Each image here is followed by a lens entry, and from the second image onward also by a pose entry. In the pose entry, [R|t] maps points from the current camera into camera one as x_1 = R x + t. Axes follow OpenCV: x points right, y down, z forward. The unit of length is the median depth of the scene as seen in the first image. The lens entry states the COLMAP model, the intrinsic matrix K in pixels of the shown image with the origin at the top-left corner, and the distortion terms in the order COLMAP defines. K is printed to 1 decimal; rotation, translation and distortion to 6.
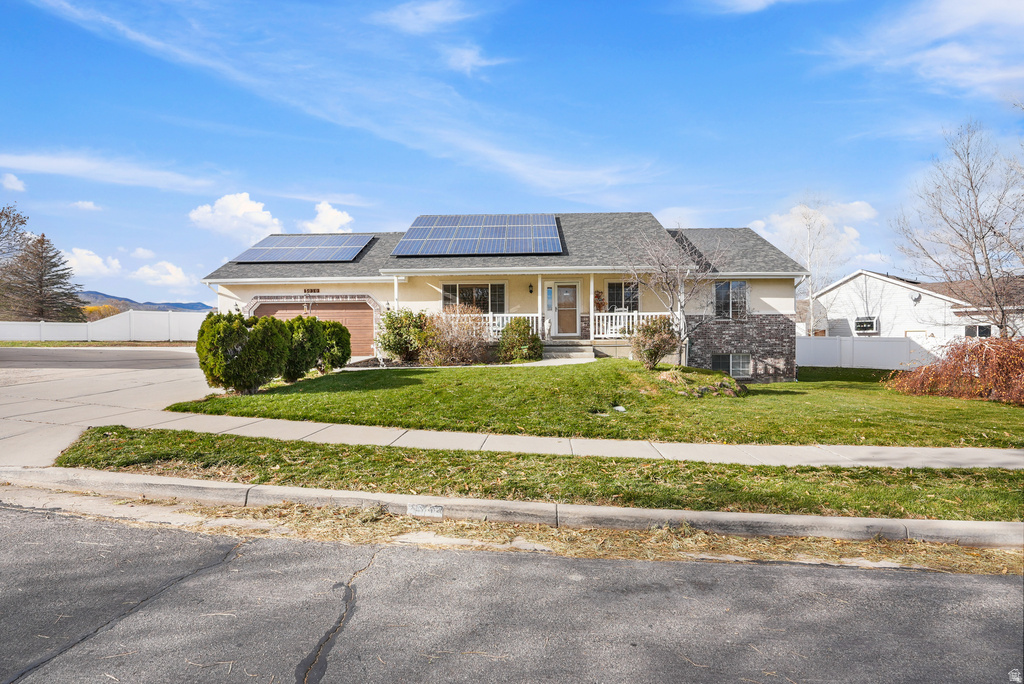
lens RADIAL K [[464.7, 0, 514.7], [0, 464.7, 342.3], [0, 0, 1]] dist [-0.009991, -0.000052]
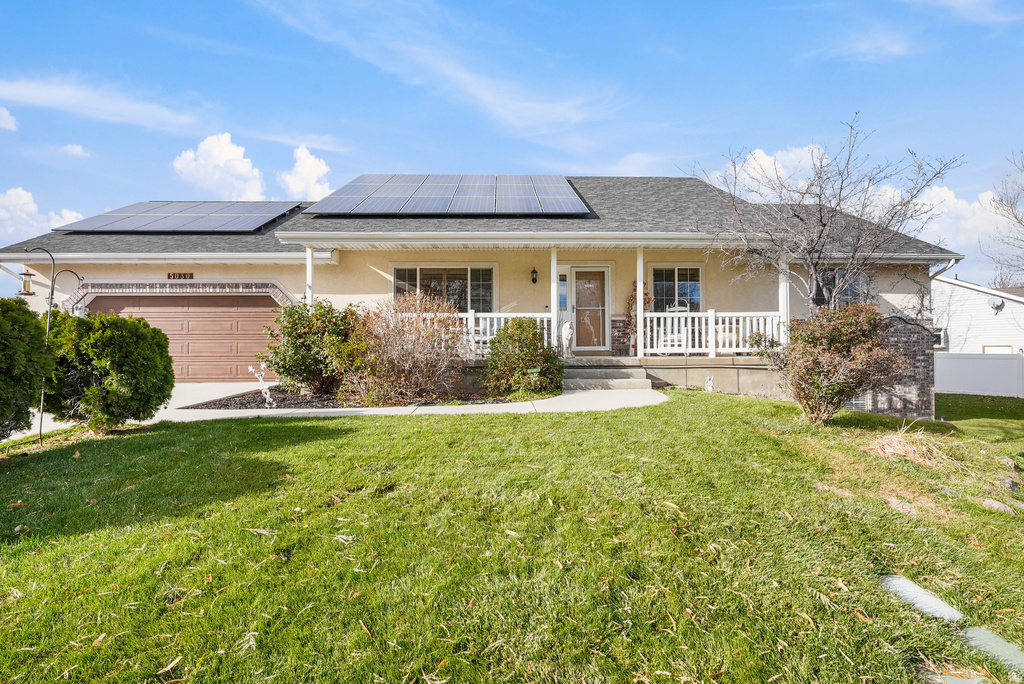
lens RADIAL K [[464.7, 0, 514.7], [0, 464.7, 342.3], [0, 0, 1]] dist [-0.009991, -0.000052]
pose [[0.998703, 0.004677, 0.050695, -0.025110], [-0.003116, 0.999520, -0.030831, -0.005318], [-0.050815, 0.030633, 0.998238, 0.389845]]
